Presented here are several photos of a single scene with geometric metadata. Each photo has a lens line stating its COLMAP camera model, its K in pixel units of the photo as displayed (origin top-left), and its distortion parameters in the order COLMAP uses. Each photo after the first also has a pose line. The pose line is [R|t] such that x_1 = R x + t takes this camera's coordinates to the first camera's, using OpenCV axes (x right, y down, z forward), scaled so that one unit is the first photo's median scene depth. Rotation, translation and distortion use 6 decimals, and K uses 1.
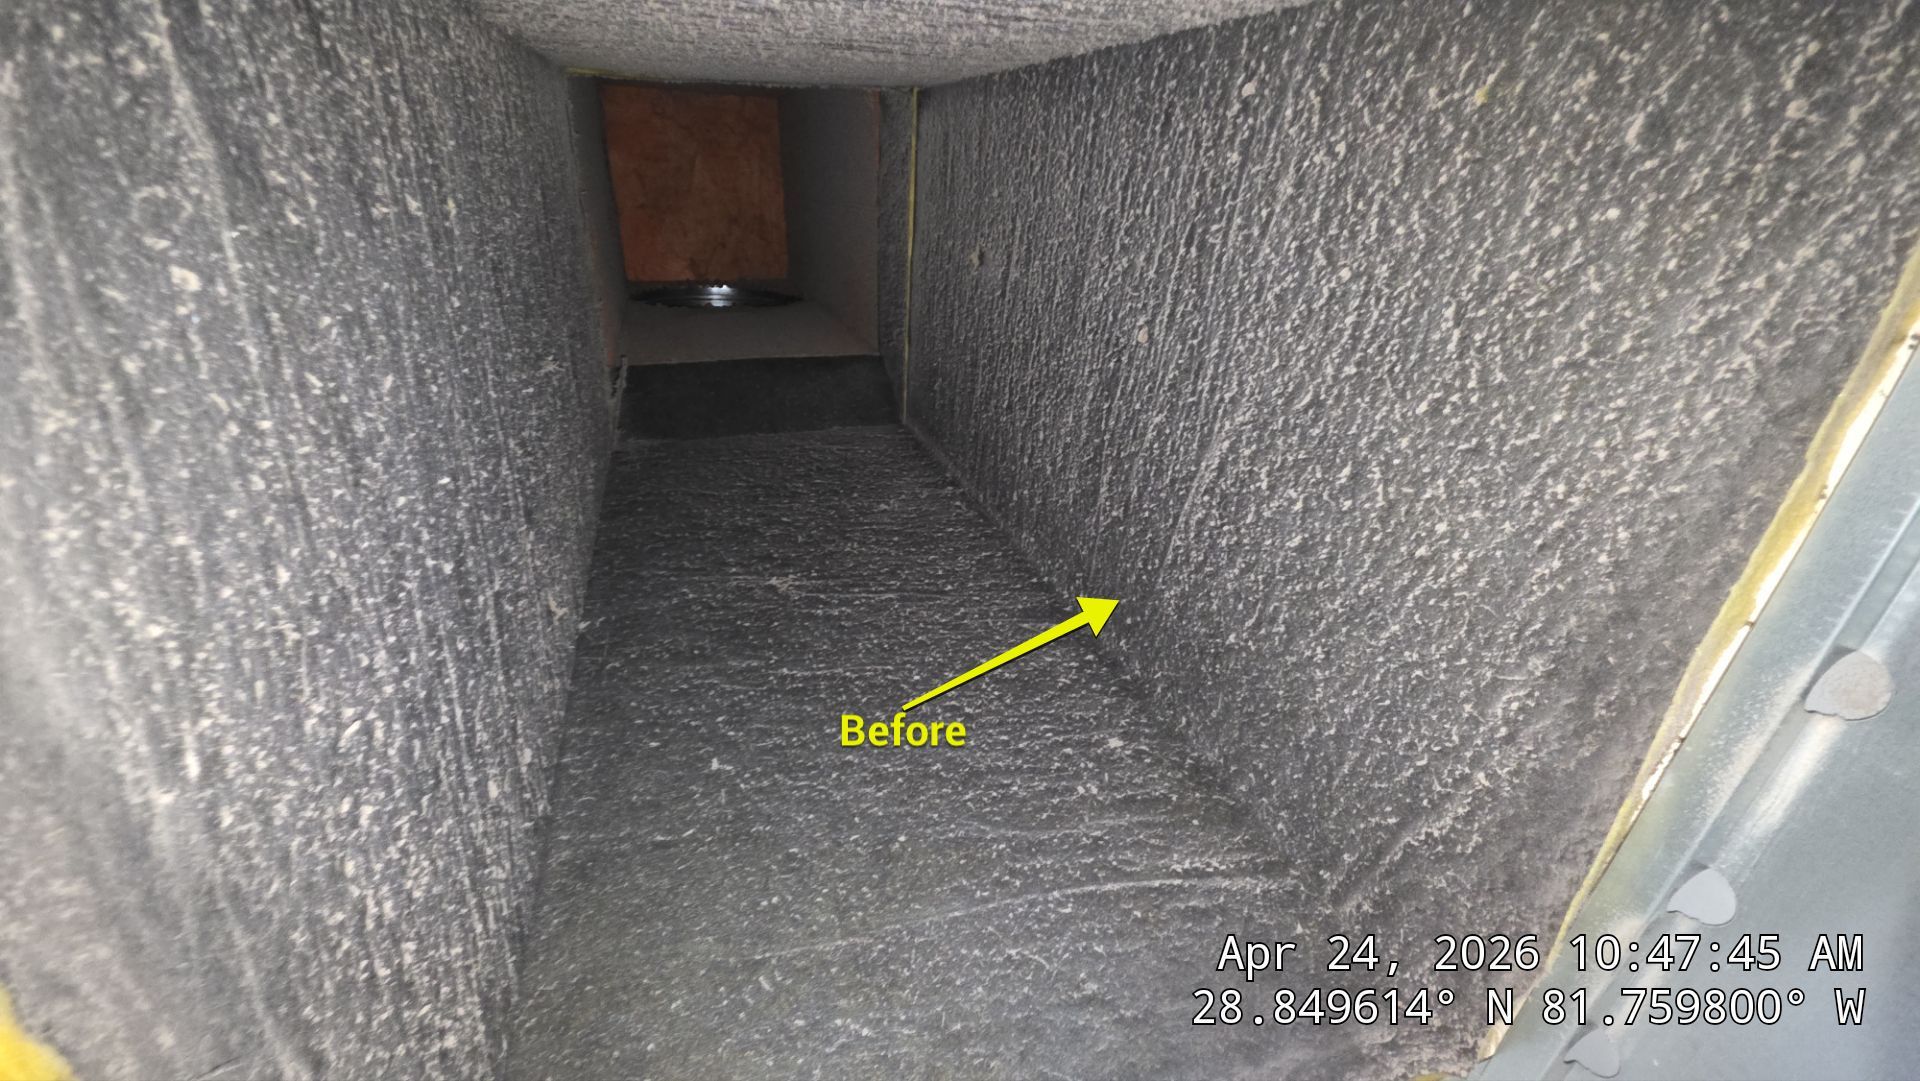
lens RADIAL K [[760.5, 0, 958.6], [0, 760.5, 542.6], [0, 0, 1]] dist [0.017636, -0.008782]
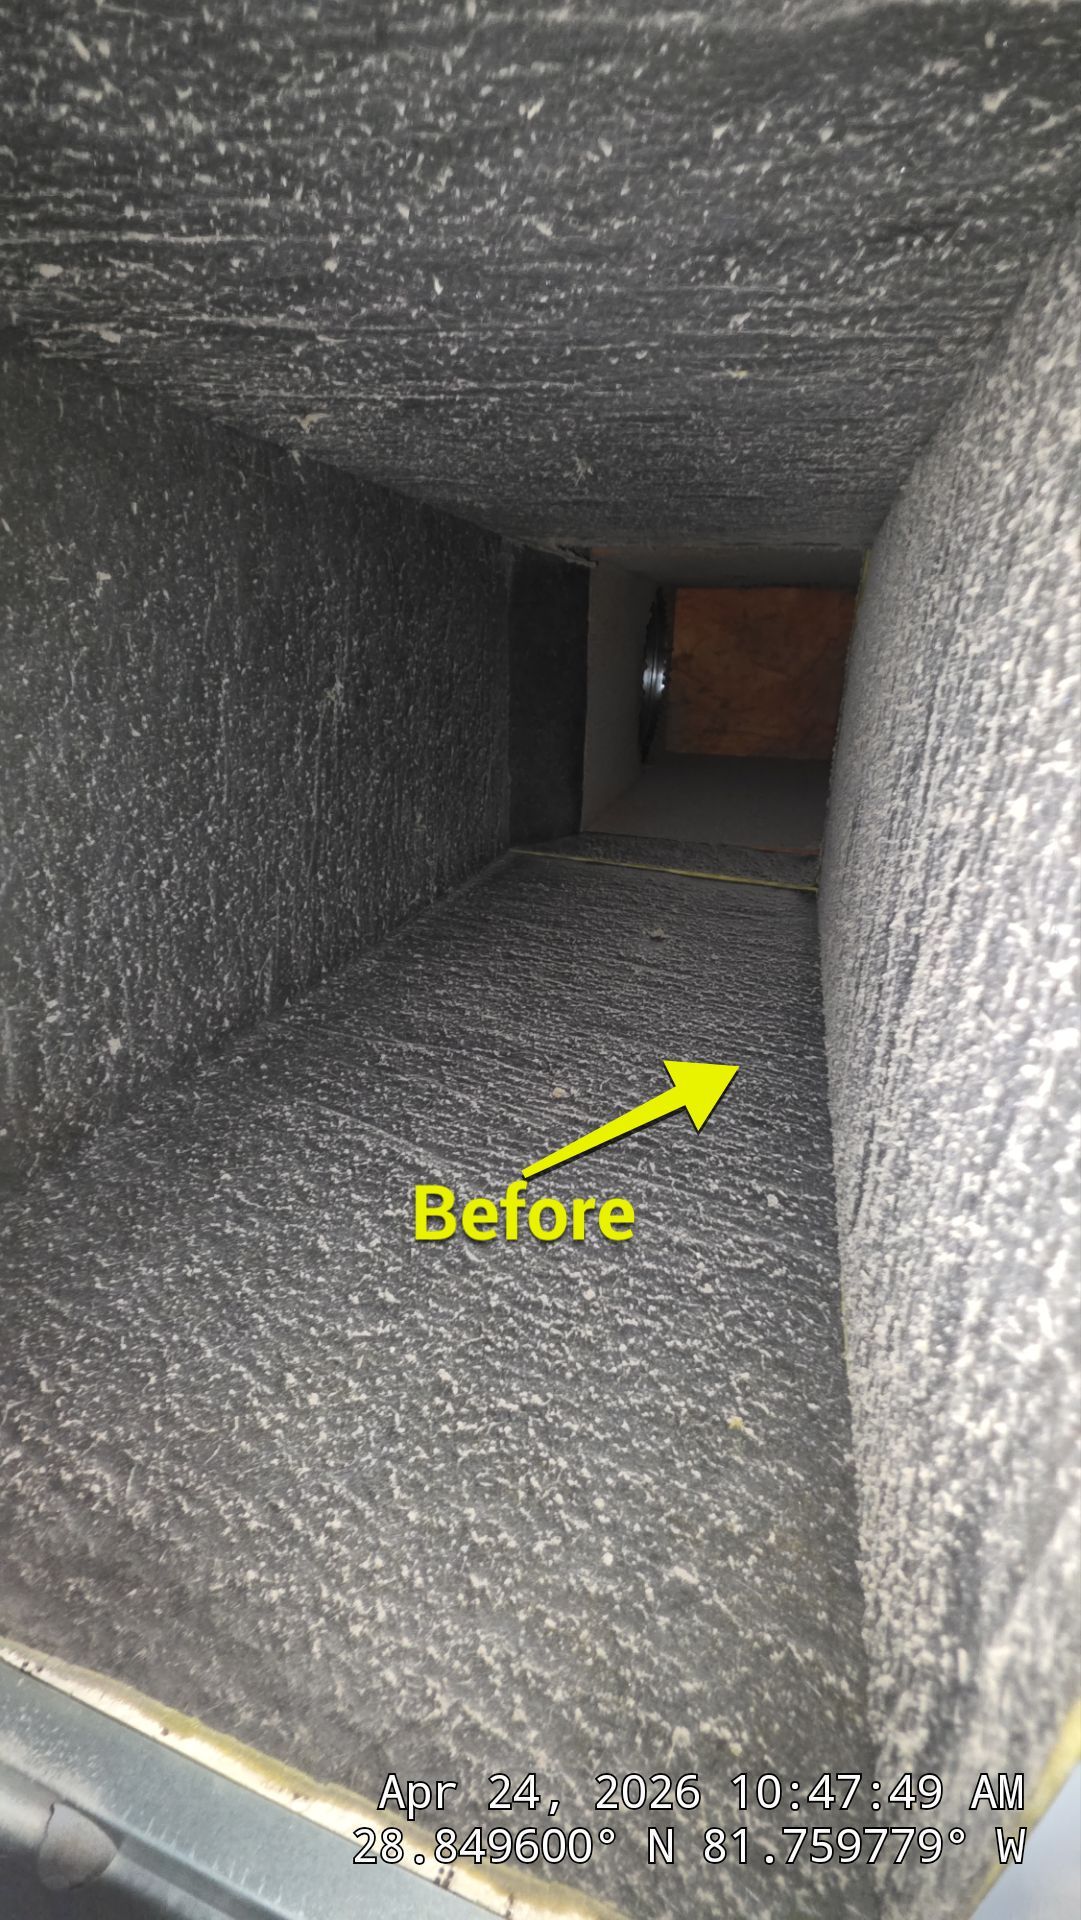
lens RADIAL K [[760.5, 0, 537.8], [0, 760.5, 958.2], [0, 0, 1]] dist [0.017636, -0.008782]
pose [[-0.081565, 0.994748, 0.061834, 0.013446], [-0.980750, -0.069064, -0.182644, -0.076338], [-0.177414, -0.075541, 0.981233, 0.070153]]
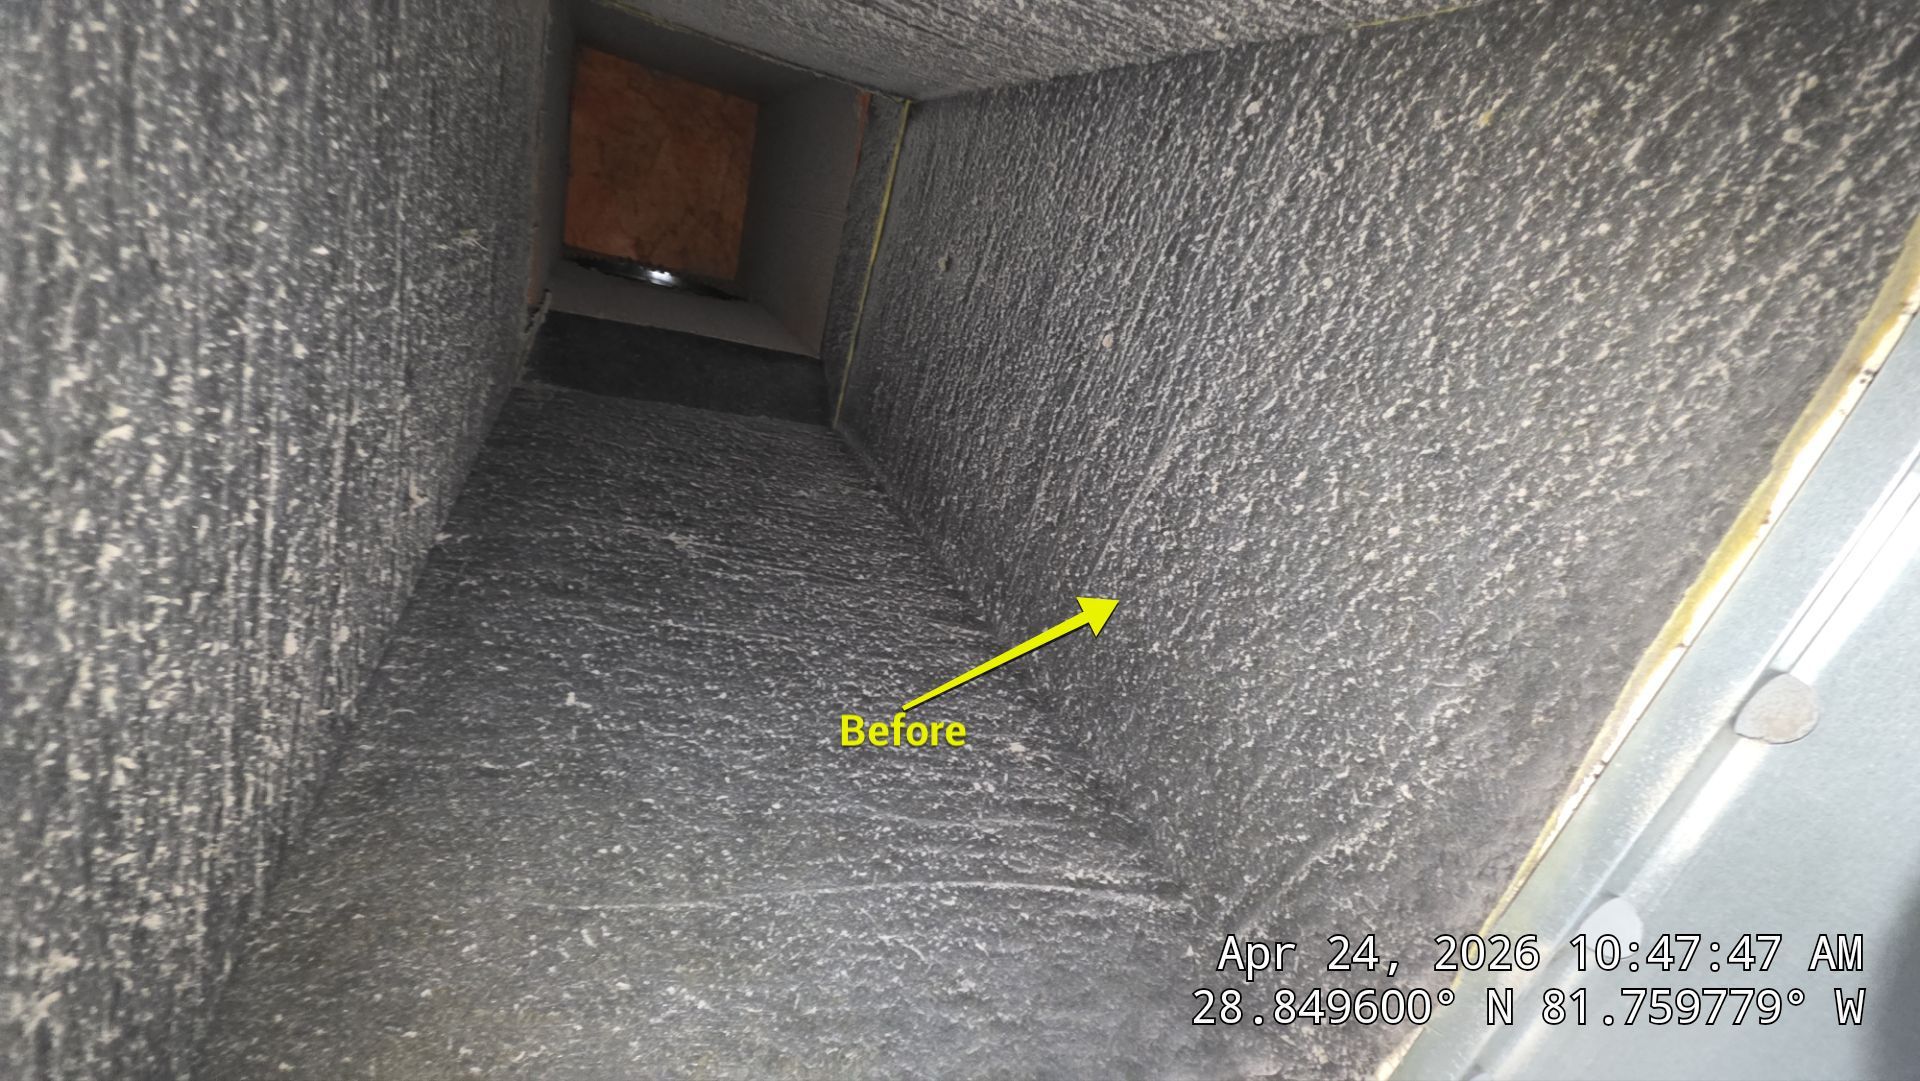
lens RADIAL K [[760.5, 0, 958.6], [0, 760.5, 542.6], [0, 0, 1]] dist [0.017636, -0.008782]
pose [[0.976237, 0.176388, 0.125891, -0.041721], [-0.165222, 0.981738, -0.094301, 0.172595], [-0.140225, 0.071260, 0.987552, 0.094975]]
